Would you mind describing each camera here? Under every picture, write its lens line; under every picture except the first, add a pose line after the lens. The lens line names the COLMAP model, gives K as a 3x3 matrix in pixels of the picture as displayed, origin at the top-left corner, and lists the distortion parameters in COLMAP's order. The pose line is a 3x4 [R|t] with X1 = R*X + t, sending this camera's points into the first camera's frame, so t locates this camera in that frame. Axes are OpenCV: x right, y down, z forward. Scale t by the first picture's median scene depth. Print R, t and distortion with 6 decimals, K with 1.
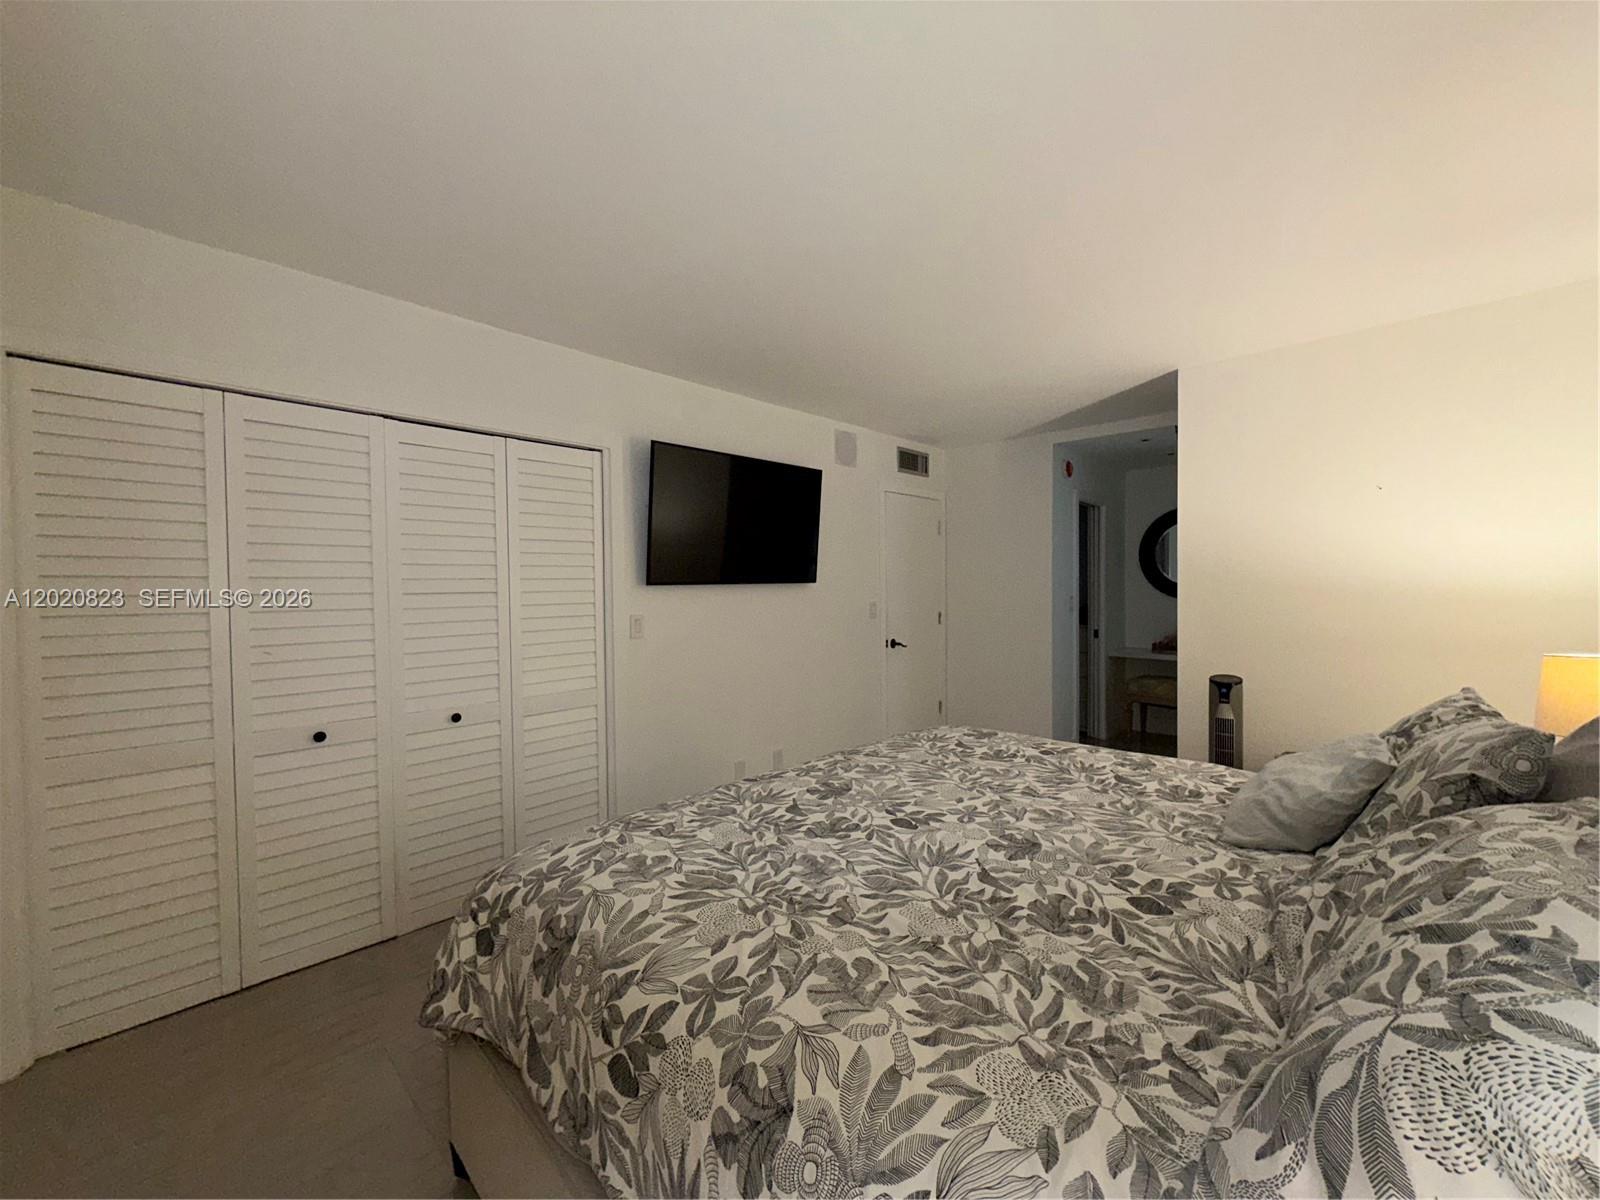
lens RADIAL K [[638.6, 0, 795.5], [0, 638.6, 595.5], [0, 0, 1]] dist [0.000915, 0.000119]
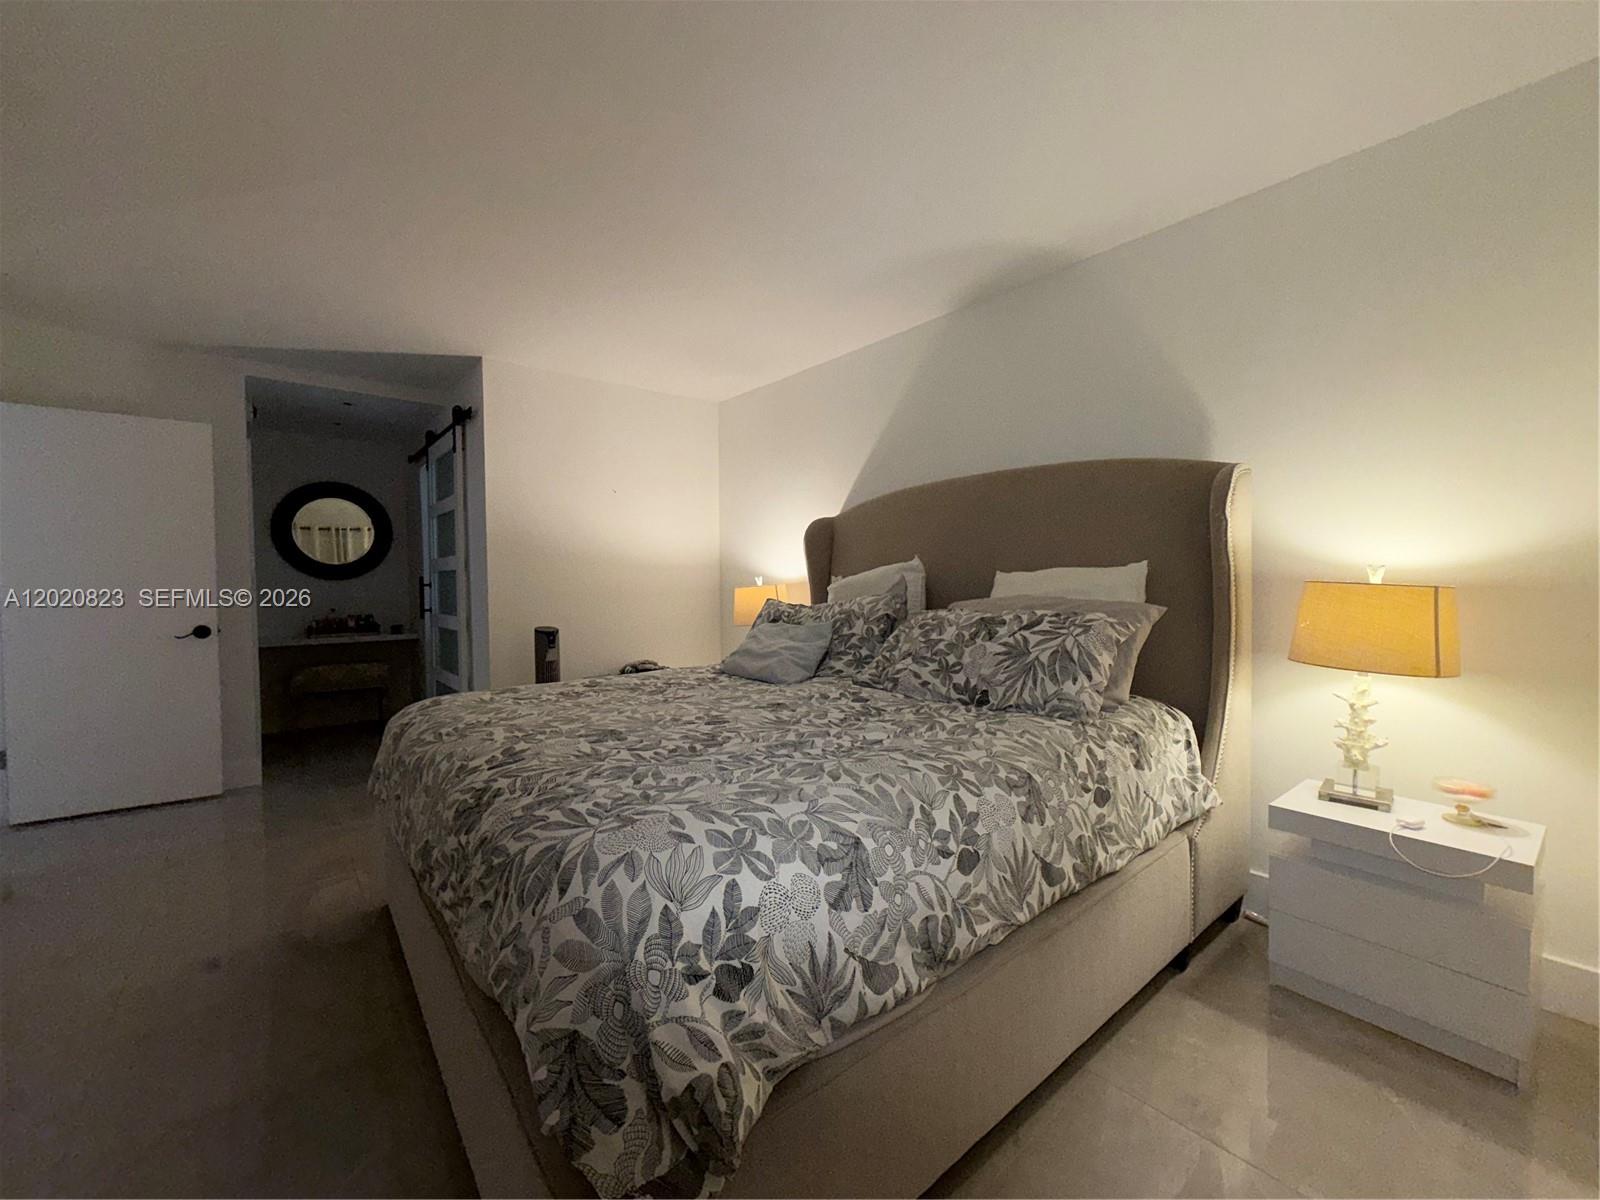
lens RADIAL K [[638.6, 0, 789.9], [0, 638.6, 597.1], [0, 0, 1]] dist [0.000915, 0.000119]
pose [[0.109414, -0.015913, 0.993869, -1.250738], [0.023839, 0.999626, 0.013381, 0.149973], [-0.993710, 0.022228, 0.109752, 0.947640]]
